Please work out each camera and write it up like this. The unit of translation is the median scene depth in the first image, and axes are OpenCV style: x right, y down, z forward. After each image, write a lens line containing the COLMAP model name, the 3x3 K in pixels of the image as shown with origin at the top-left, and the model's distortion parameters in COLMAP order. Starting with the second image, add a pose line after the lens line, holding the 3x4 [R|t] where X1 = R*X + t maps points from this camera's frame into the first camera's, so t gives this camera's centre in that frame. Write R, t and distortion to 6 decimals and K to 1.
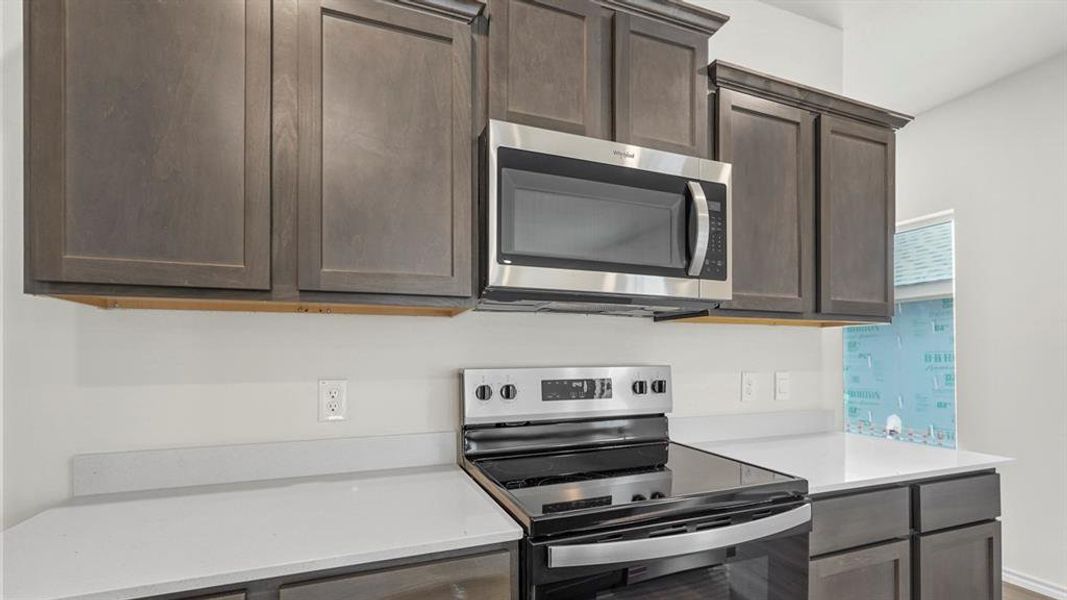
lens RADIAL K [[463.2, 0, 531.8], [0, 463.2, 352.9], [0, 0, 1]] dist [-0.001710, -0.000023]
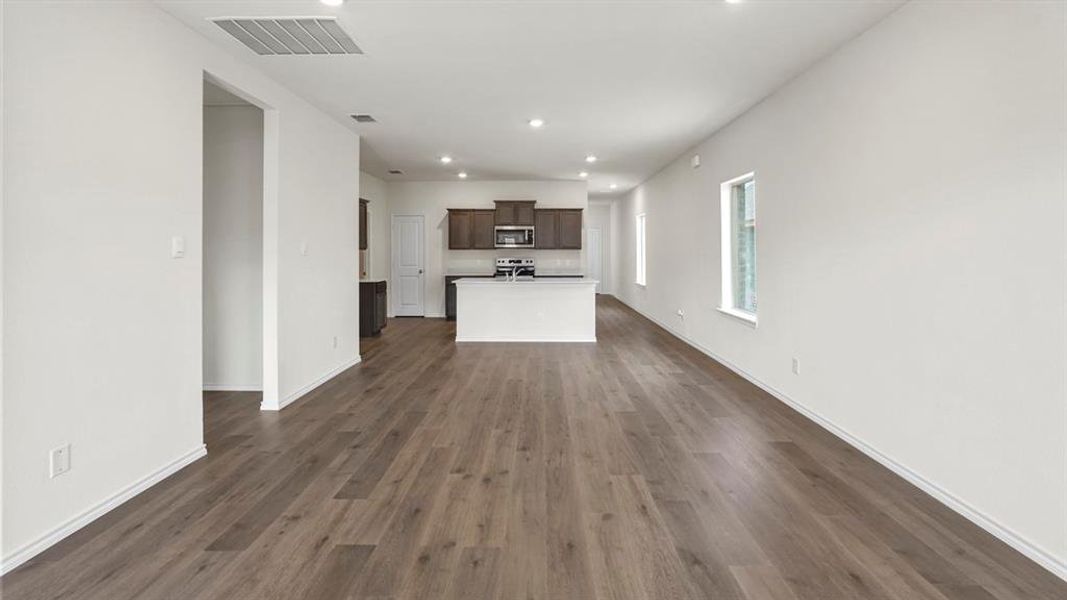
lens RADIAL K [[475.3, 0, 528.0], [0, 475.3, 249.8], [0, 0, 1]] dist [-0.003640, 0.000144]
pose [[0.923360, 0.002232, -0.383929, 2.776894], [0.000700, 0.999972, 0.007498, -0.127531], [0.383935, -0.007193, 0.923332, -4.914660]]
